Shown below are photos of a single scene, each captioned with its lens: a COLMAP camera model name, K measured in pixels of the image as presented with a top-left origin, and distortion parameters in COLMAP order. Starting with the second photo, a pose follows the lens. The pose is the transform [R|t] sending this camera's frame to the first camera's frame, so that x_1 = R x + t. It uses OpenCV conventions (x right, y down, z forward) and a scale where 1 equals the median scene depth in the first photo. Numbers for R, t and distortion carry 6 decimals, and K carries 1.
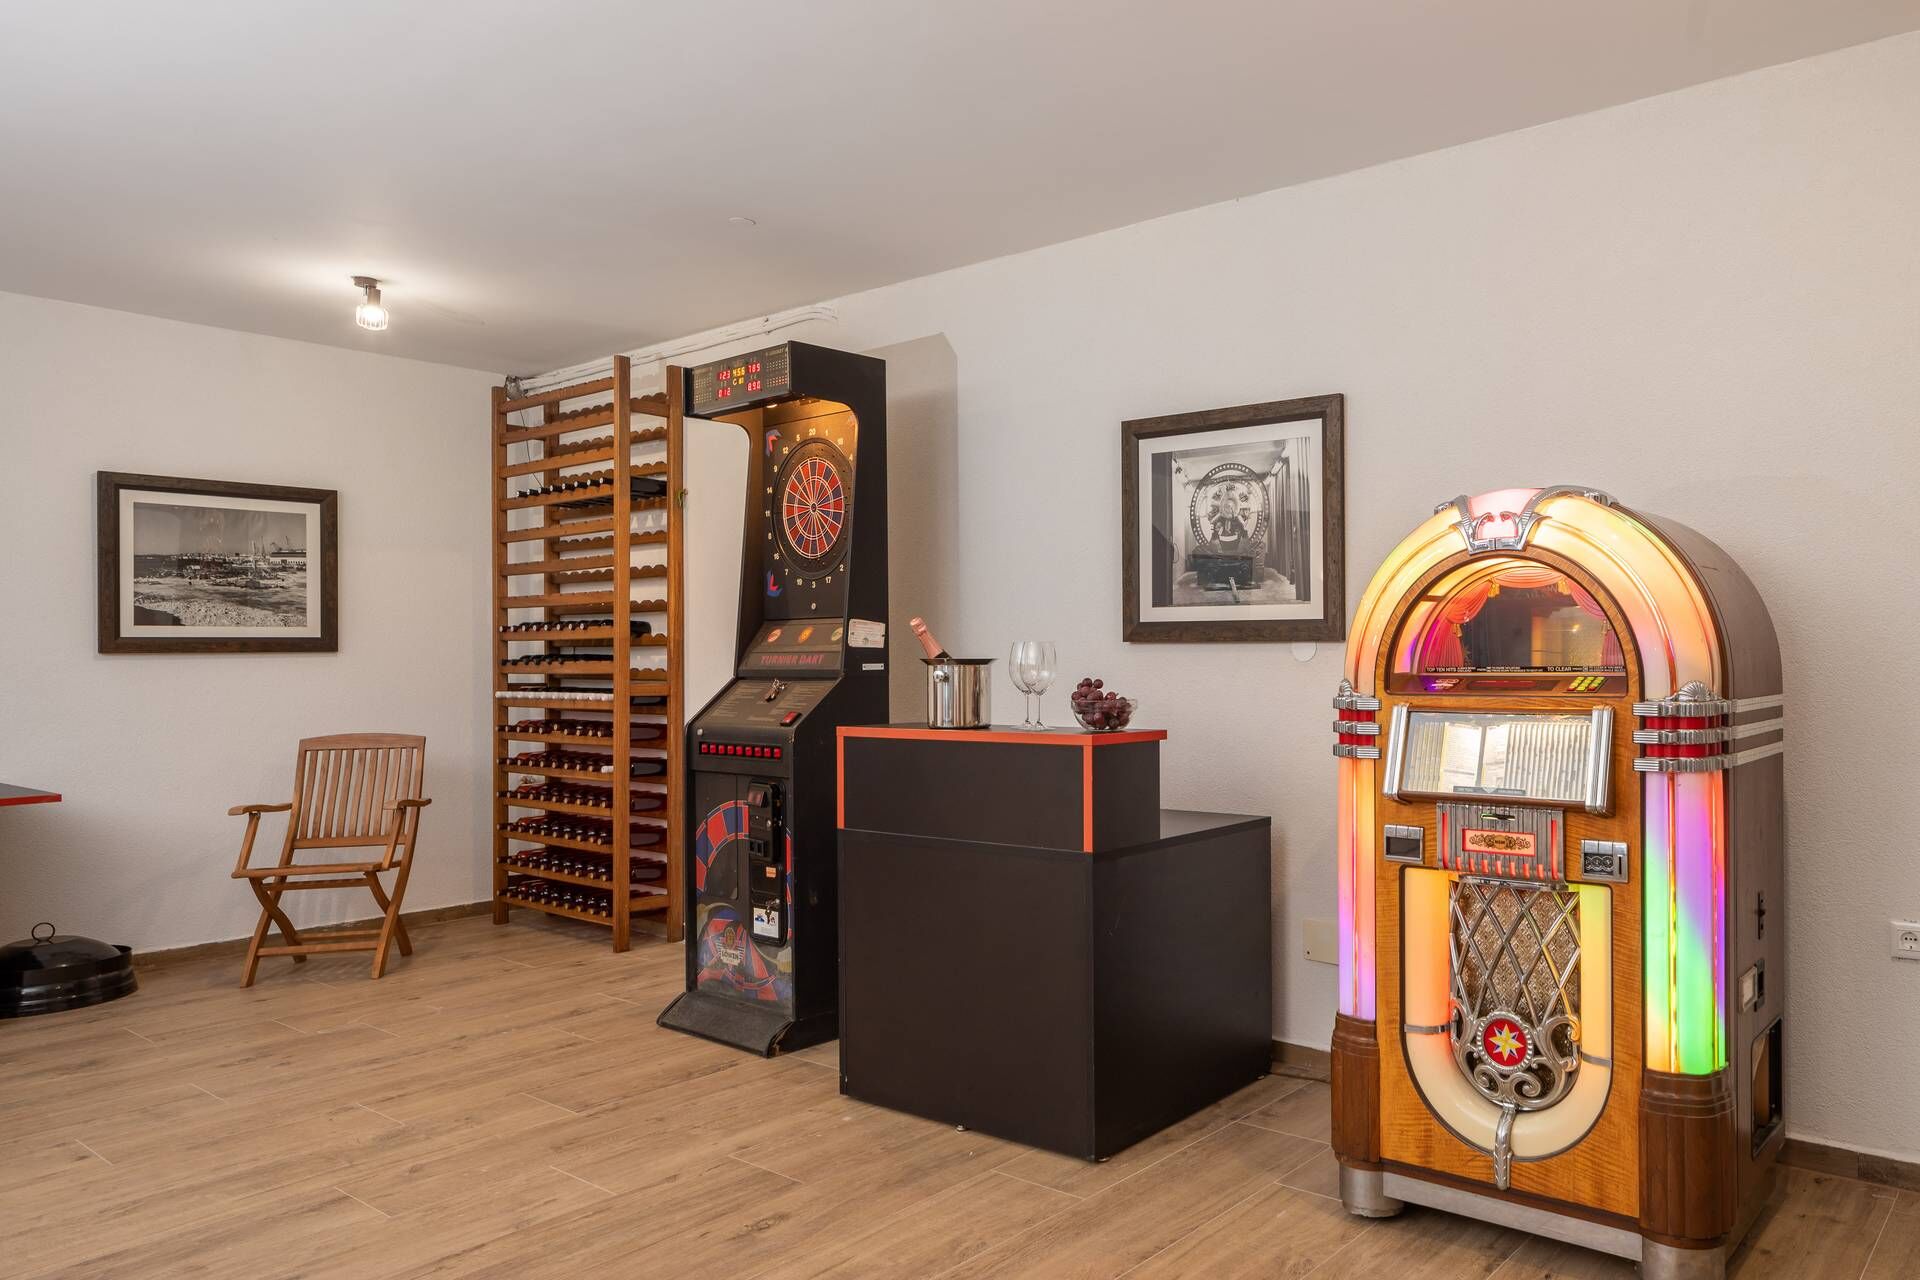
lens RADIAL K [[1358.2, 0, 960.0], [0, 1358.2, 640.0], [0, 0, 1]] dist [-0.002893, -0.000498]
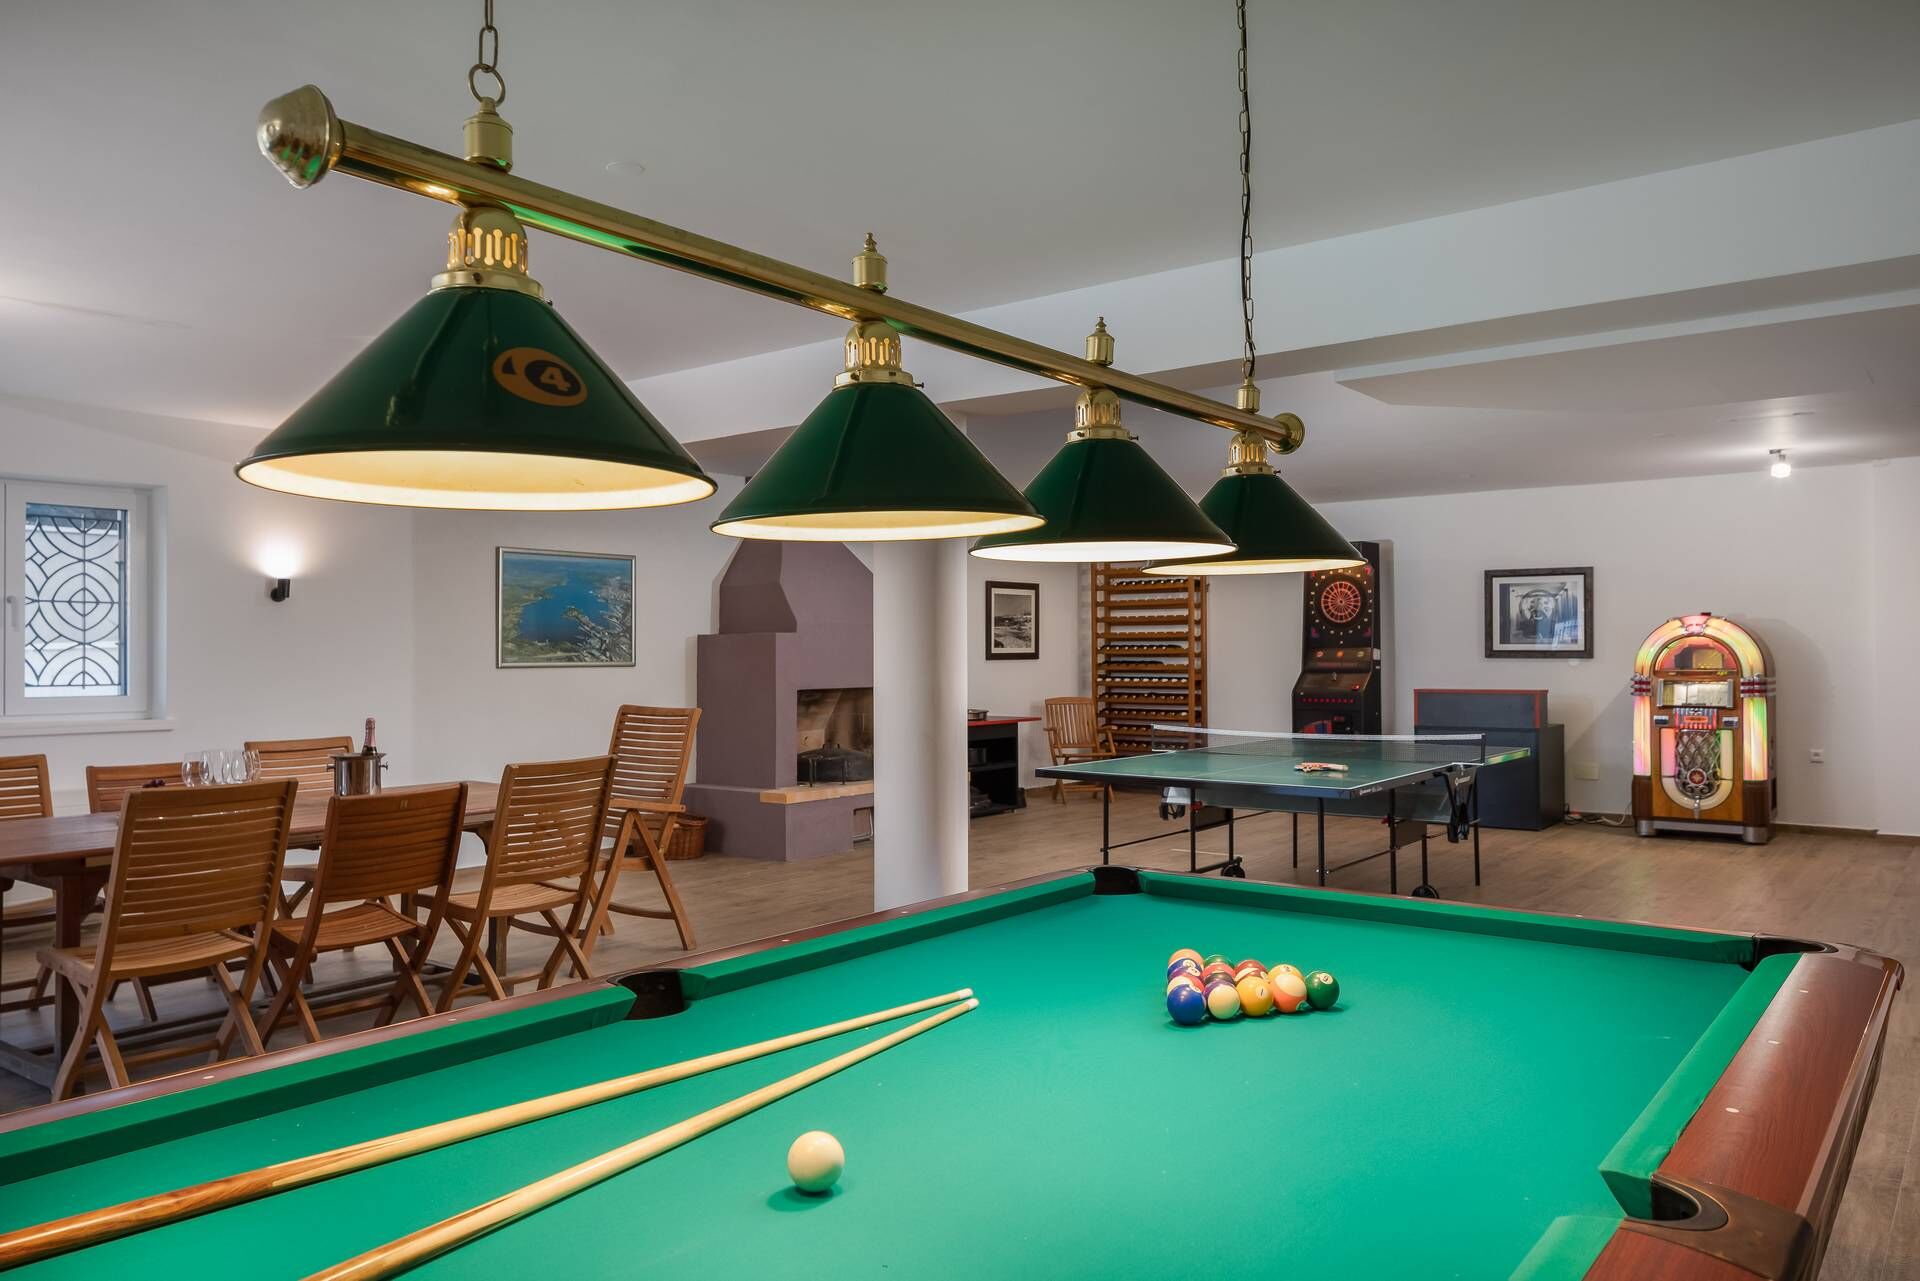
lens RADIAL K [[1358.6, 0, 726.9], [0, 1358.6, 632.5], [0, 0, 1]] dist [0.001096, 0.002701]
pose [[0.999331, 0.002490, -0.036490, -1.830516], [-0.002699, 0.999980, -0.005673, -0.042245], [0.036476, 0.005768, 0.999318, -2.406222]]
